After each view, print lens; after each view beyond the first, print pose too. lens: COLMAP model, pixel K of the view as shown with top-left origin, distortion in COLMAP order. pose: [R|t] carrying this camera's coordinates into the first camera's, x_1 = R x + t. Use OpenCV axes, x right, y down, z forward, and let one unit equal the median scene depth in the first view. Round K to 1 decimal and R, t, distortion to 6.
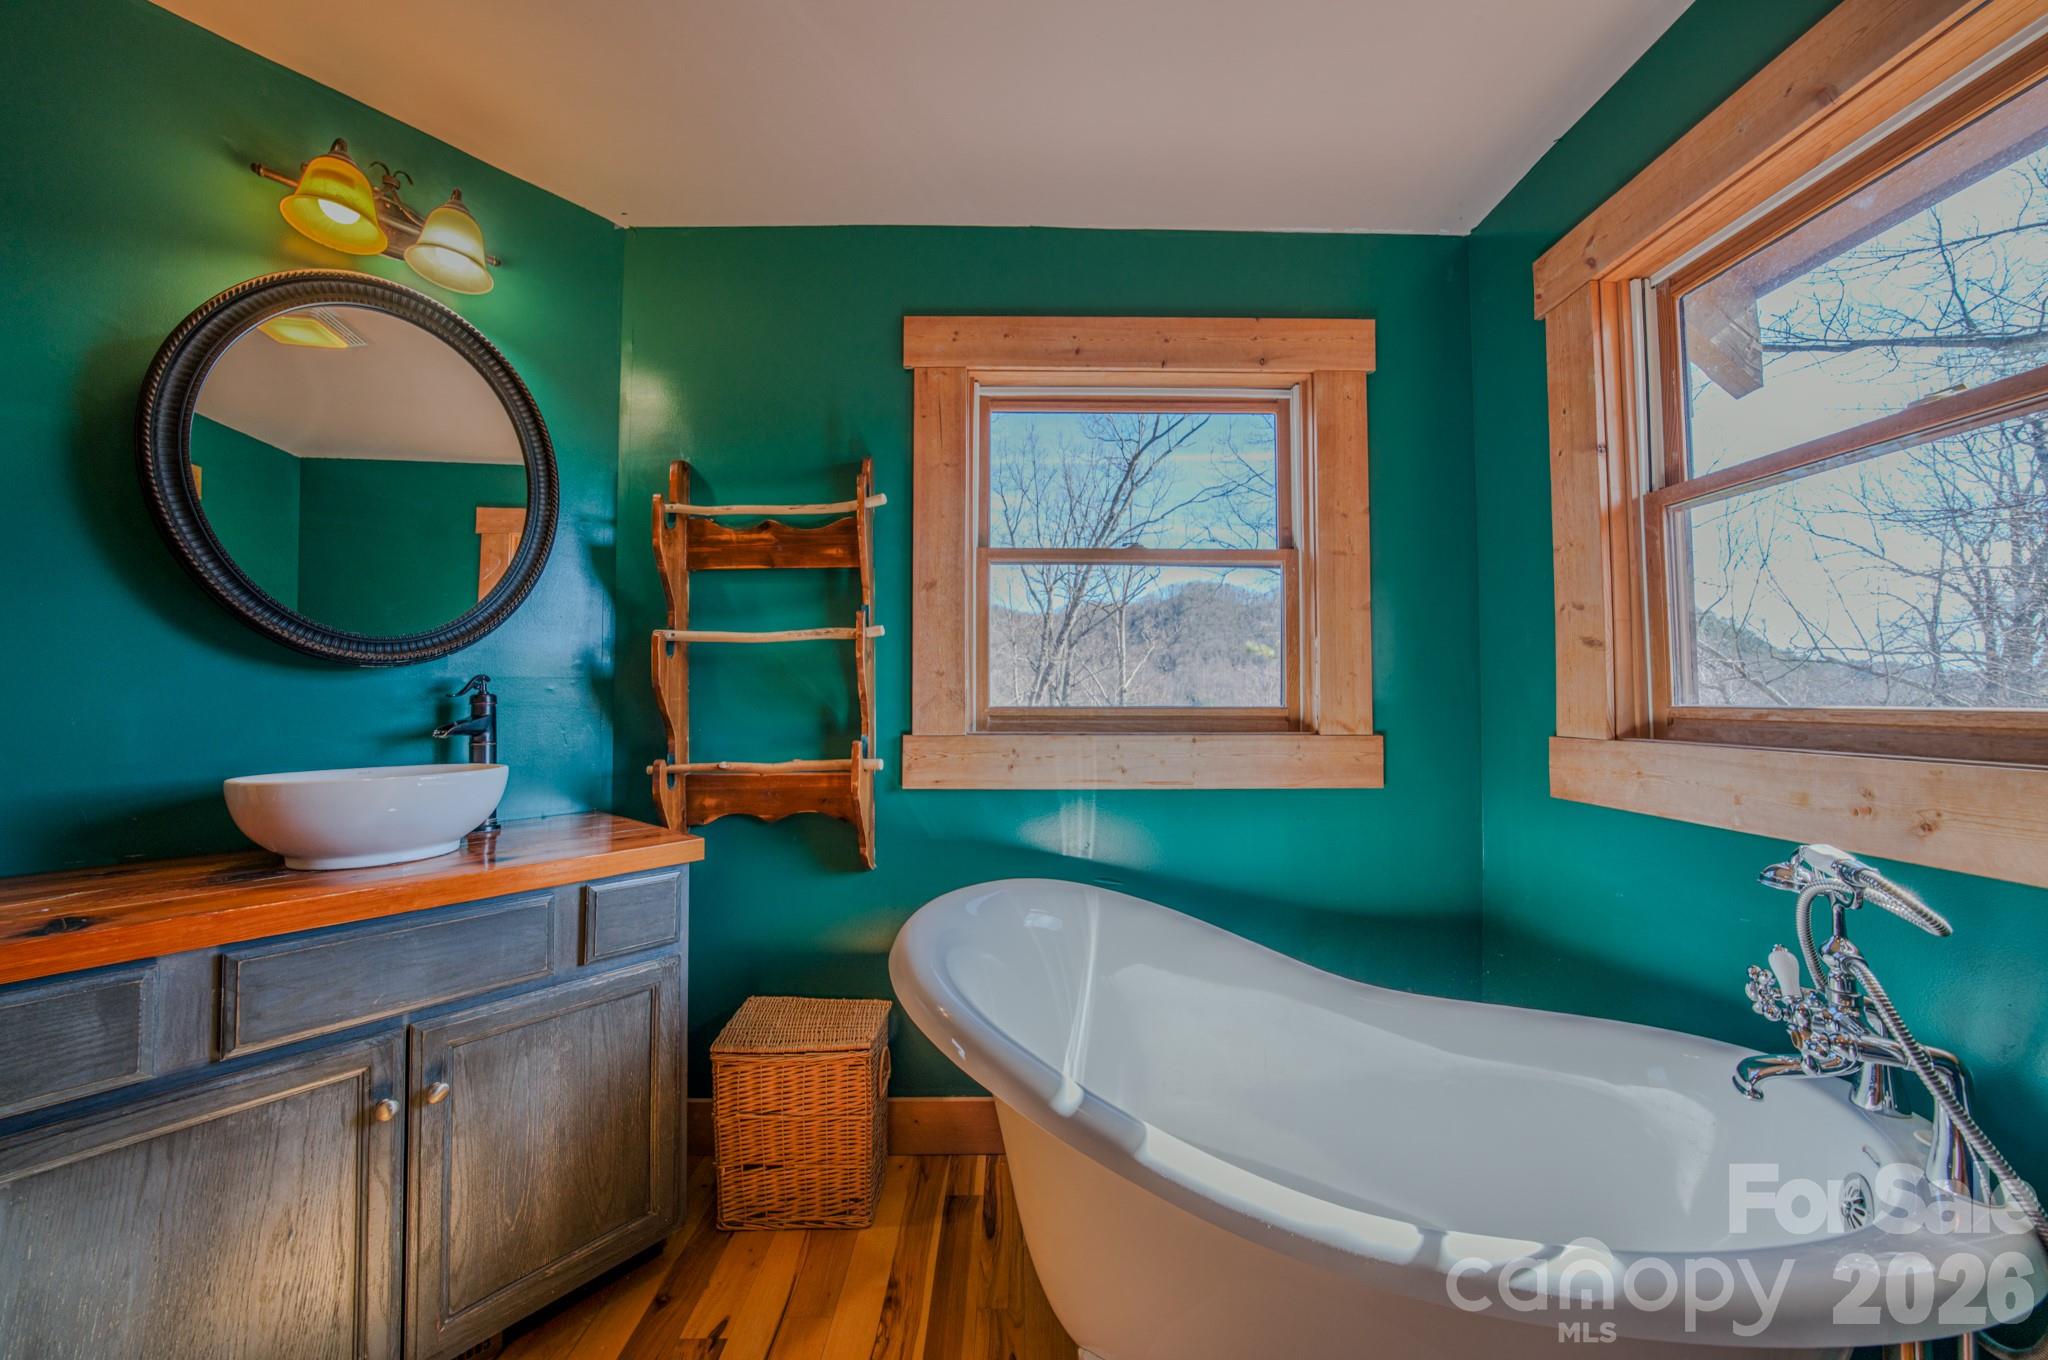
lens RADIAL K [[718.3, 0, 1019.1], [0, 718.3, 672.3], [0, 0, 1]] dist [-0.019181, 0.002268]
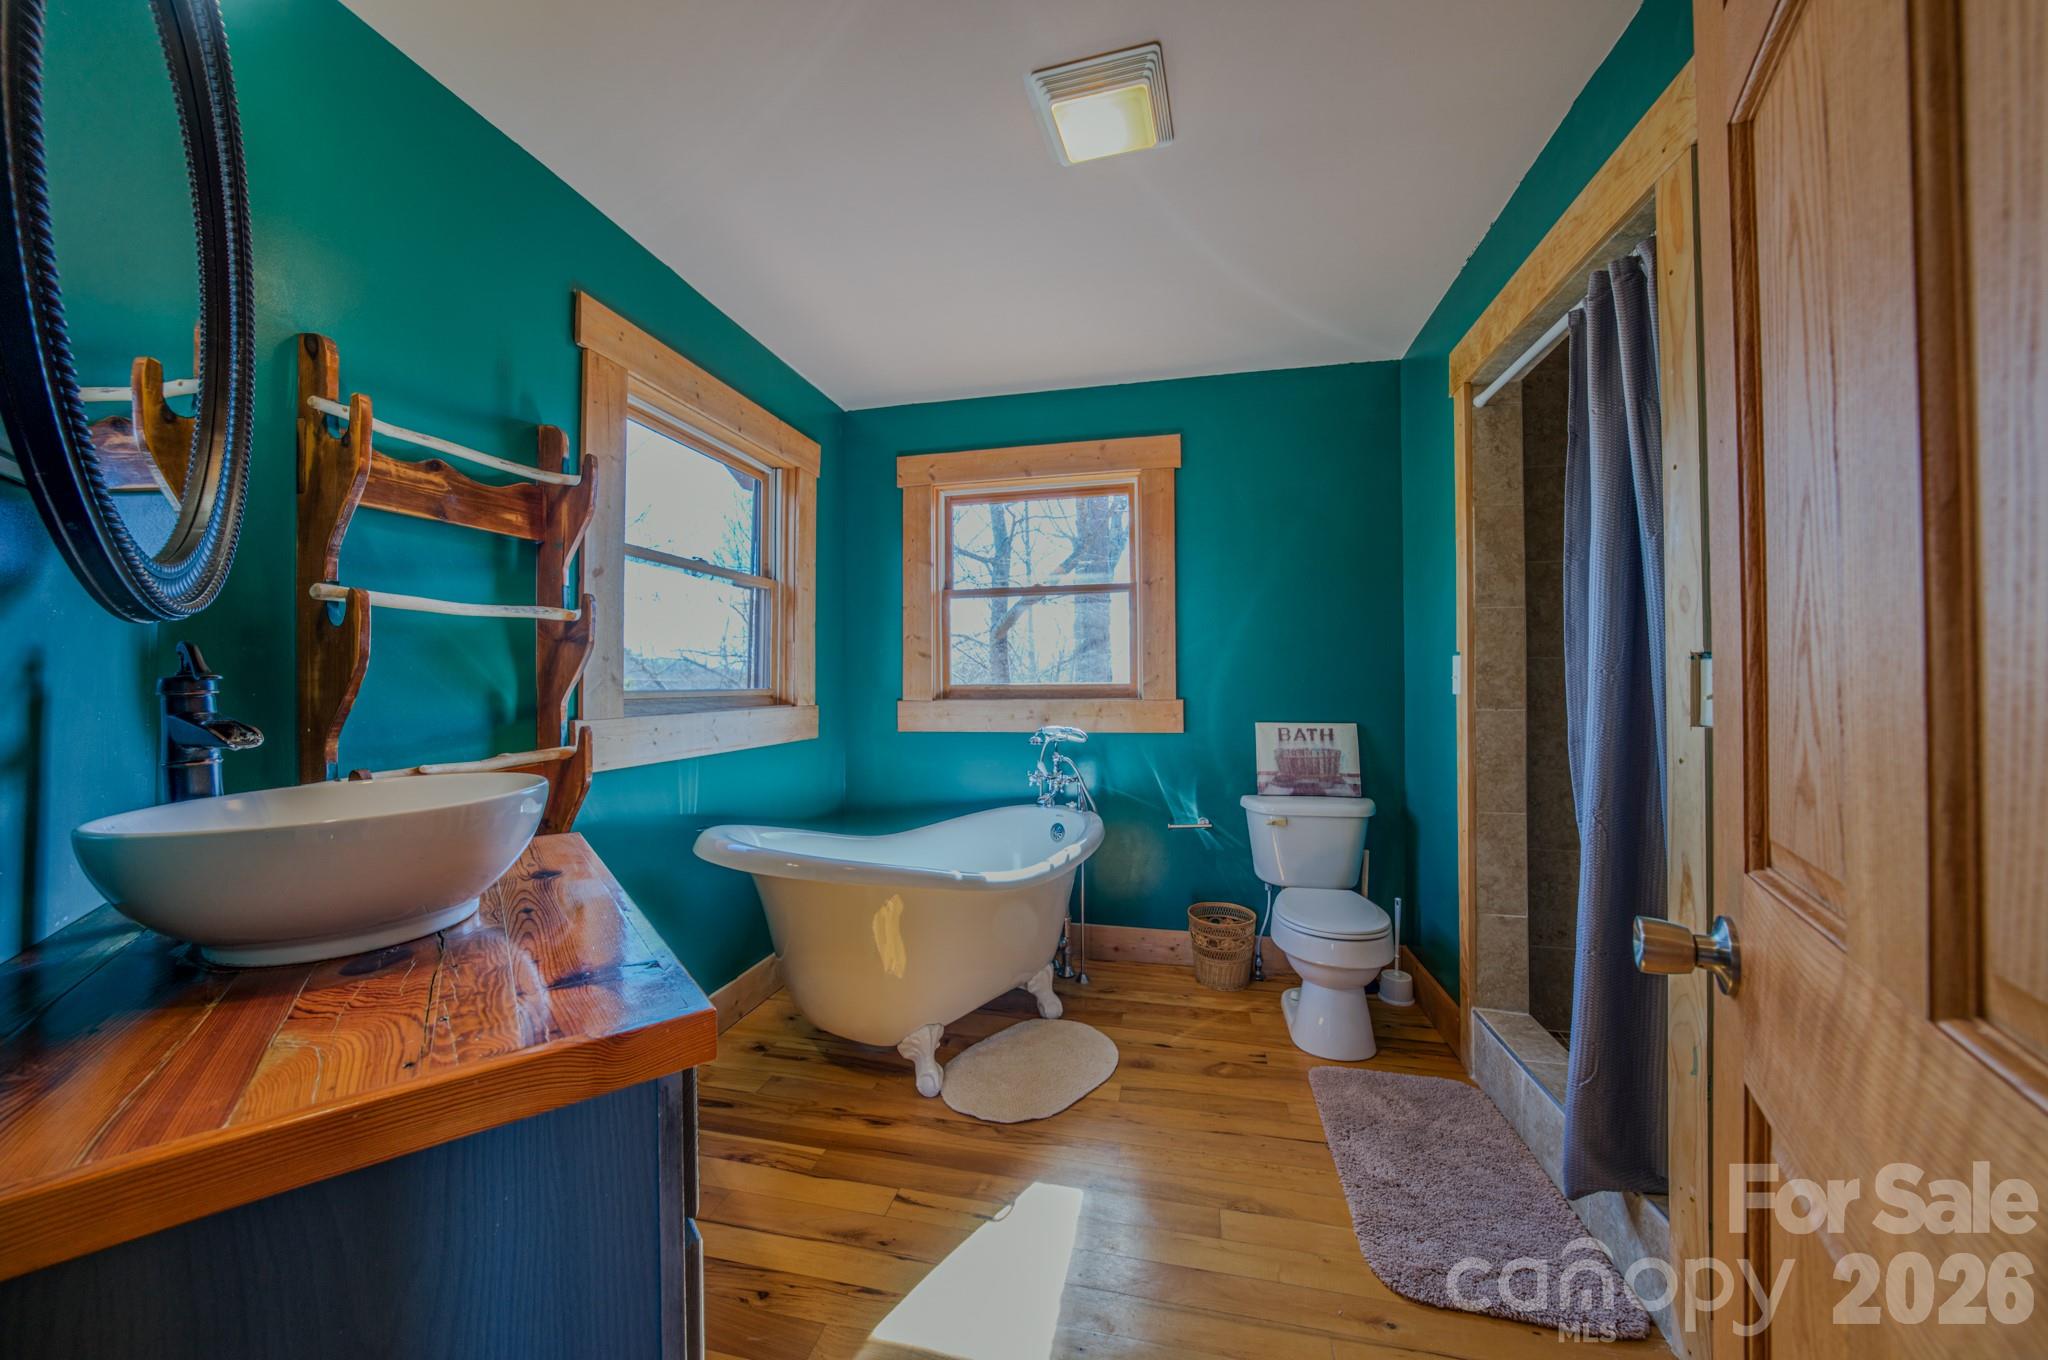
lens RADIAL K [[718.3, 0, 1004.2], [0, 718.3, 675.7], [0, 0, 1]] dist [-0.019181, 0.002268]
pose [[0.242393, 0.006830, 0.970154, -0.962773], [-0.025452, 0.999676, -0.000678, 0.011701], [-0.969844, -0.024528, 0.242489, 0.195994]]
